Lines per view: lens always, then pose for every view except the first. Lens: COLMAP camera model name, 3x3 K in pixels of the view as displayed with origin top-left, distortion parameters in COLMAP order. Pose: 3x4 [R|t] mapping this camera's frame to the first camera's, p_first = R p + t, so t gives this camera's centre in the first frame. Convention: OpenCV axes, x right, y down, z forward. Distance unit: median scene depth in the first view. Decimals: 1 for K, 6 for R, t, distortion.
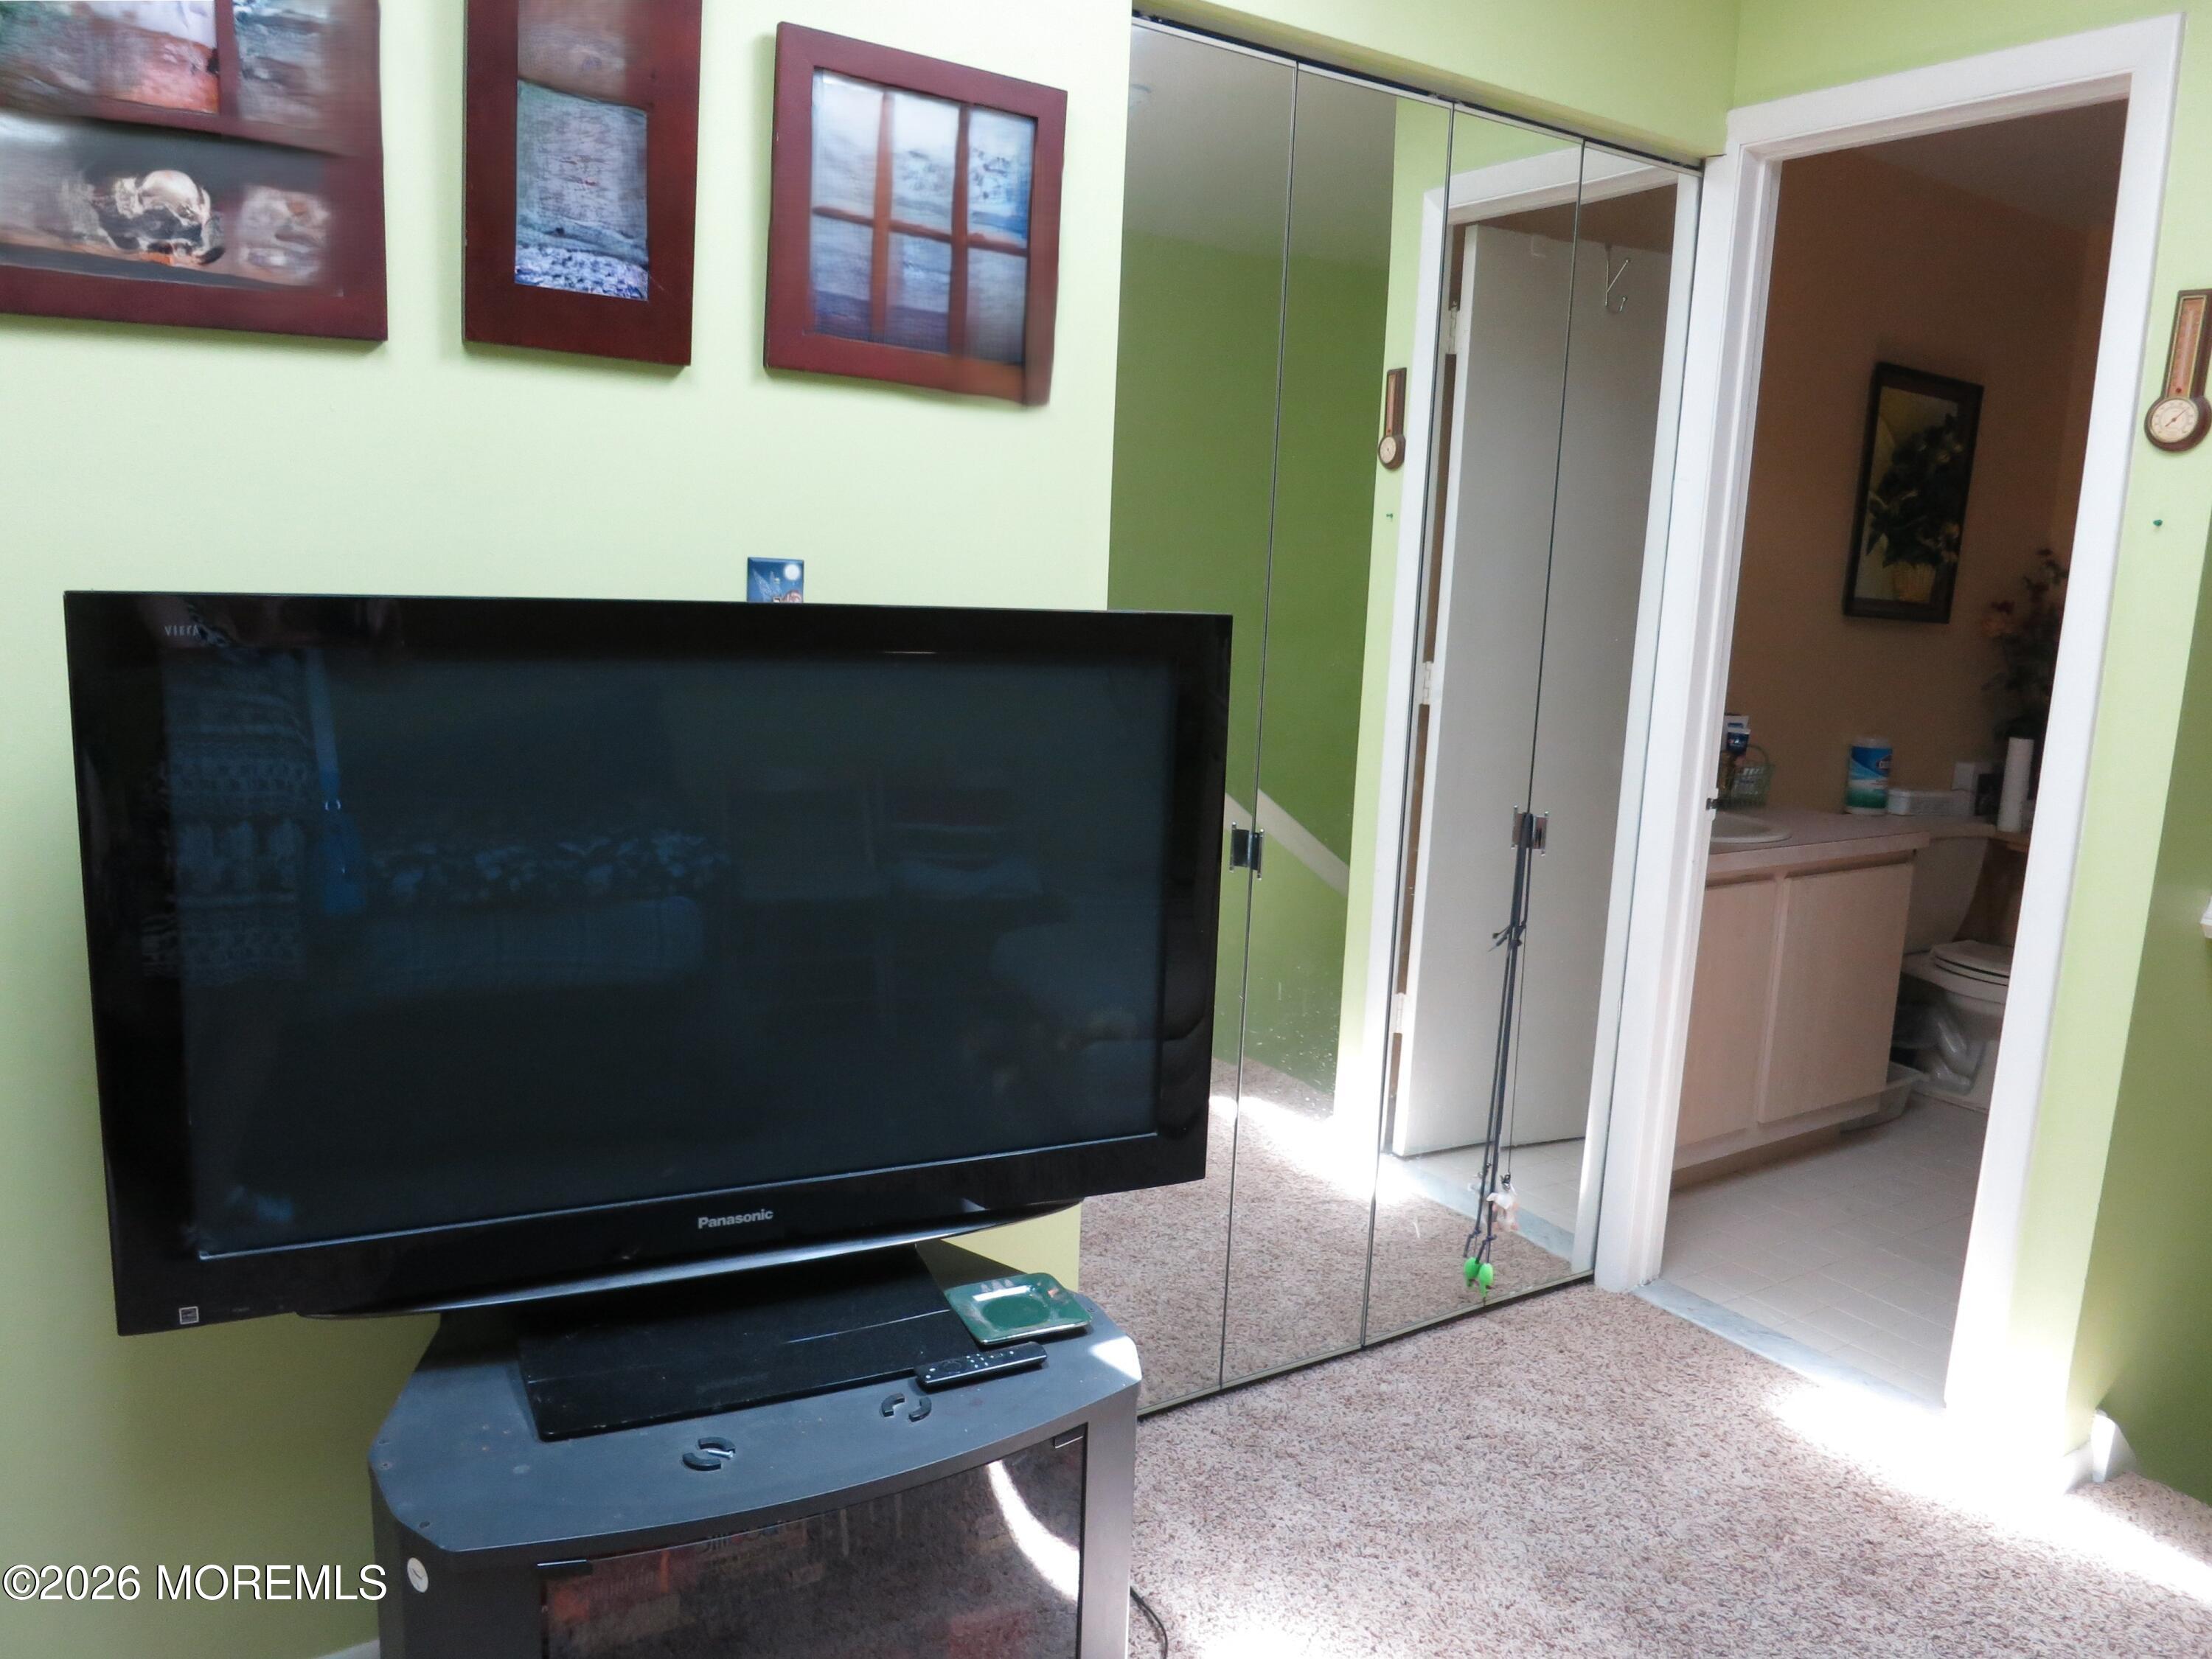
lens RADIAL K [[1612.8, 0, 1115.9], [0, 1612.8, 828.8], [0, 0, 1]] dist [-0.043273, 0.020174]
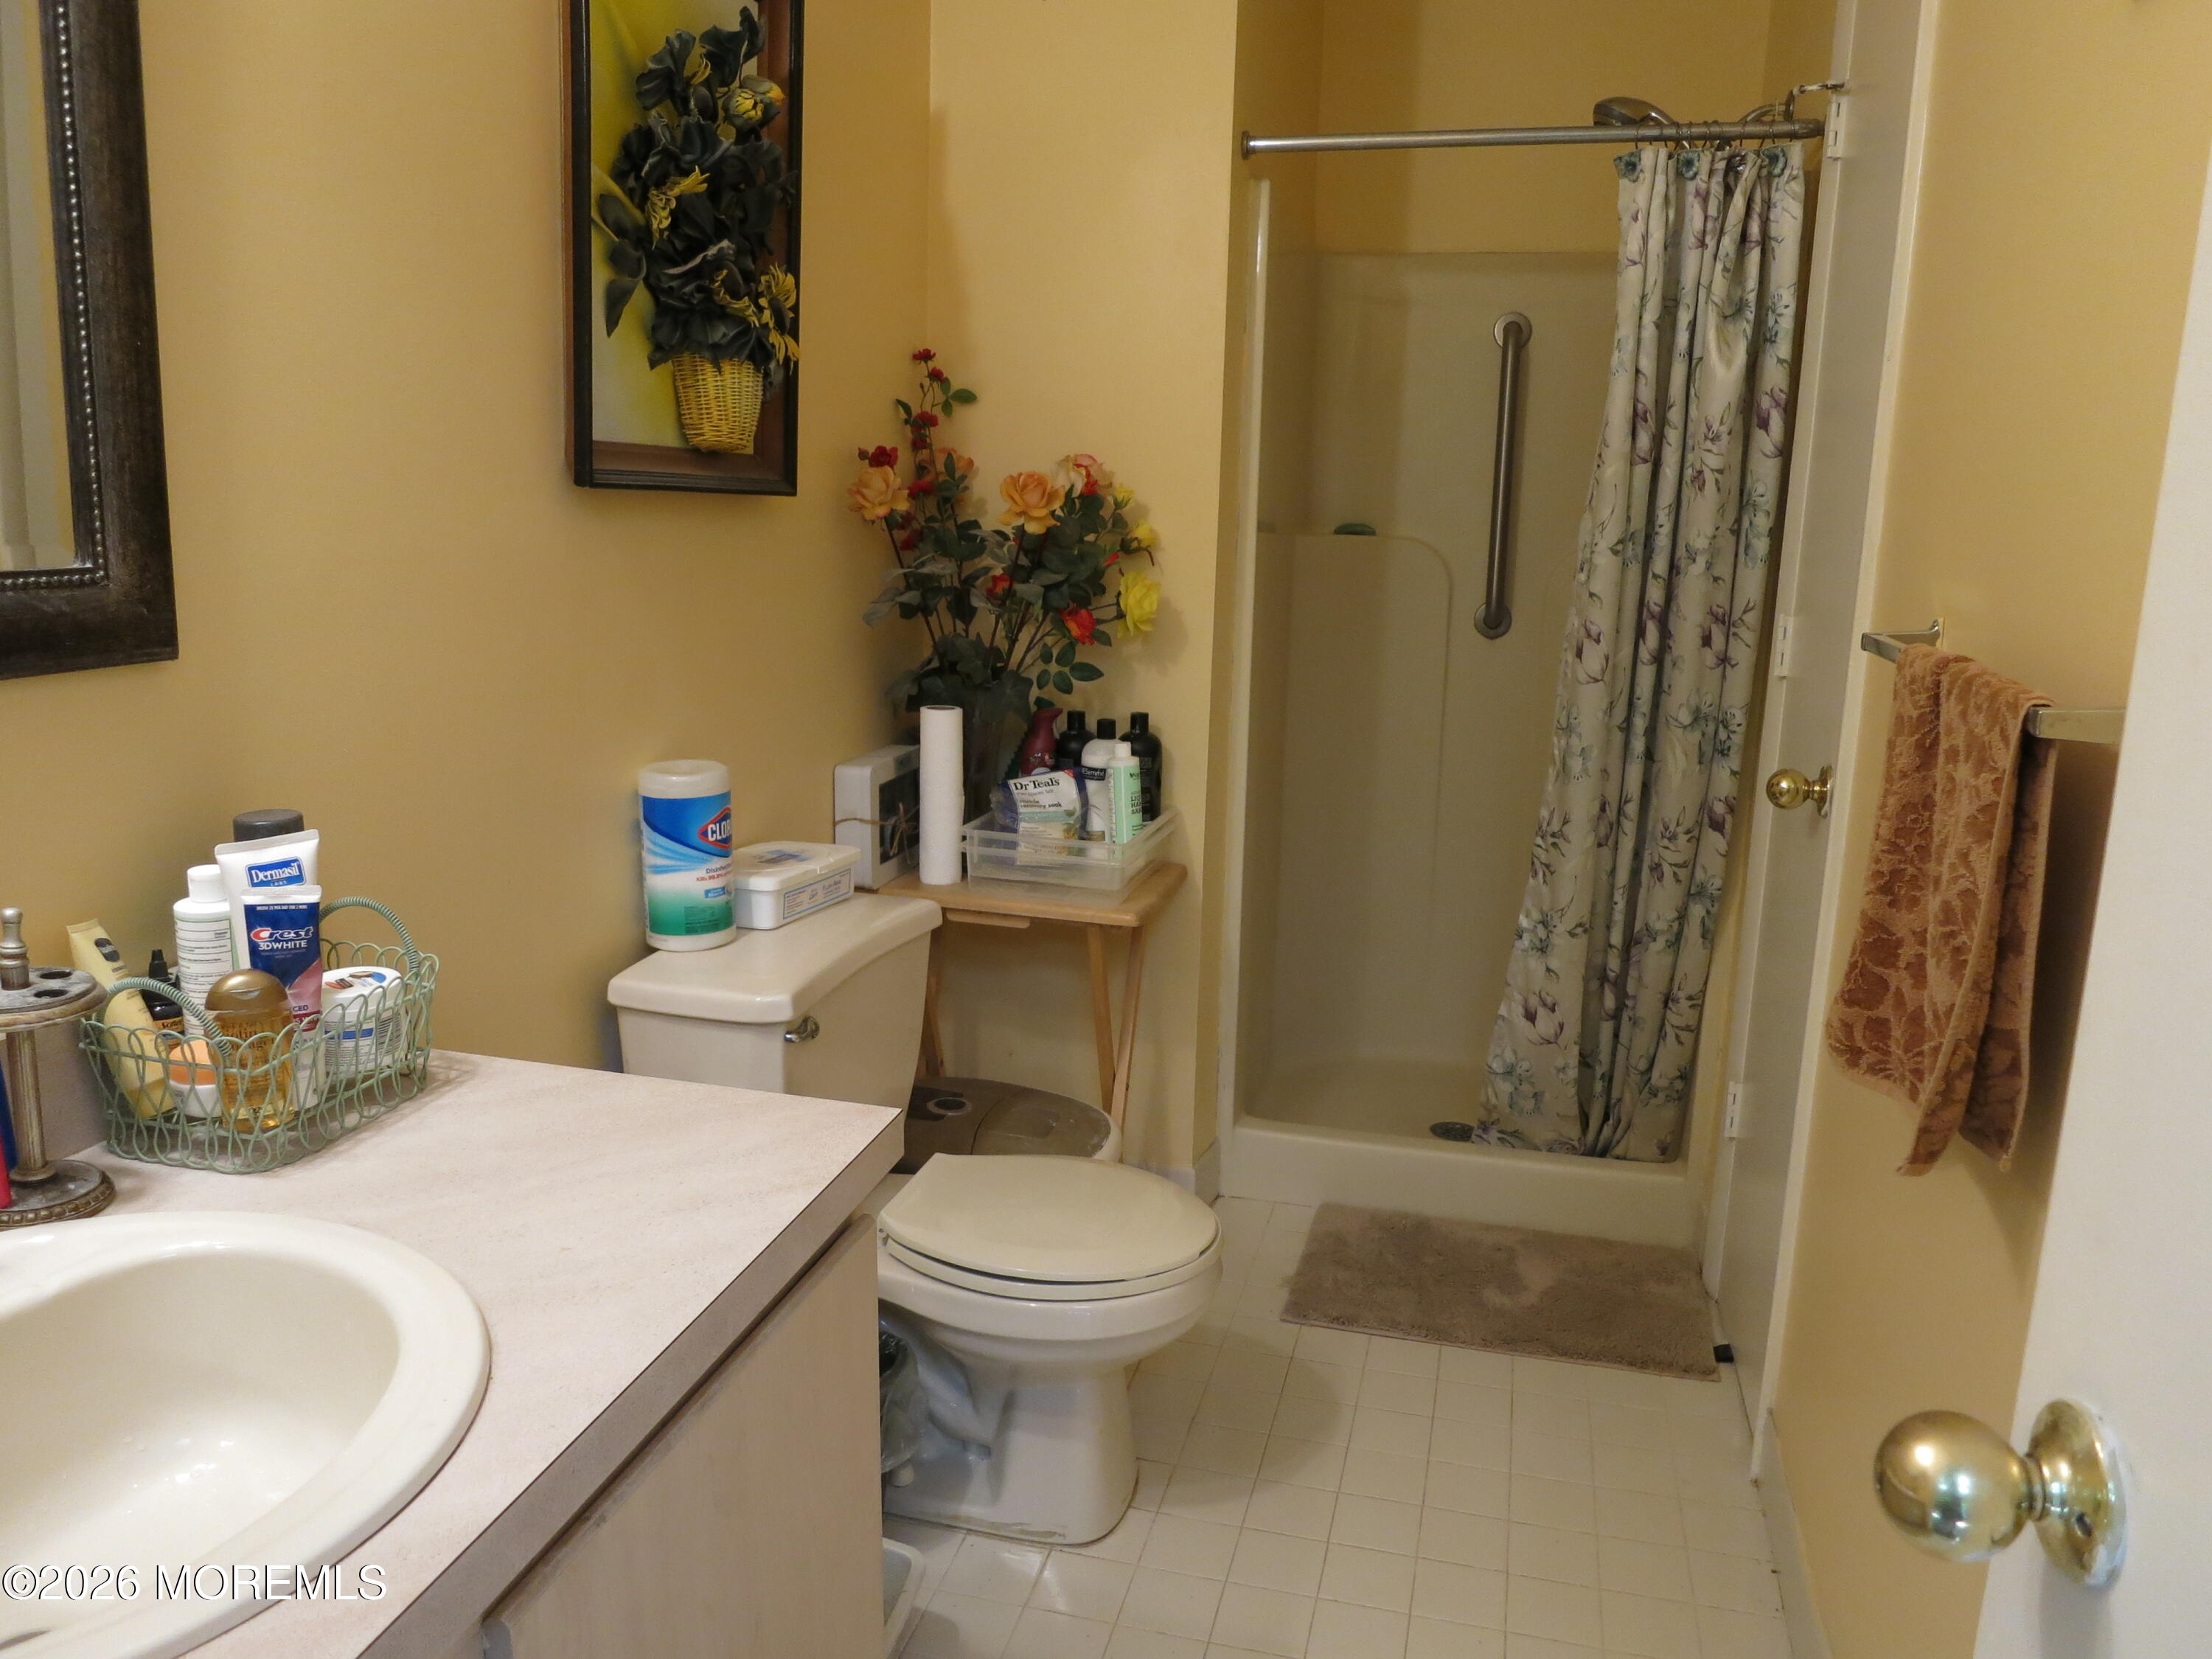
lens RADIAL K [[1612.8, 0, 1115.9], [0, 1612.8, 828.8], [0, 0, 1]] dist [-0.043273, 0.020174]
pose [[0.748913, -0.166858, 0.641317, 0.281906], [0.118274, 0.985898, 0.118394, -0.079450], [-0.652028, -0.012816, 0.758087, 0.598983]]
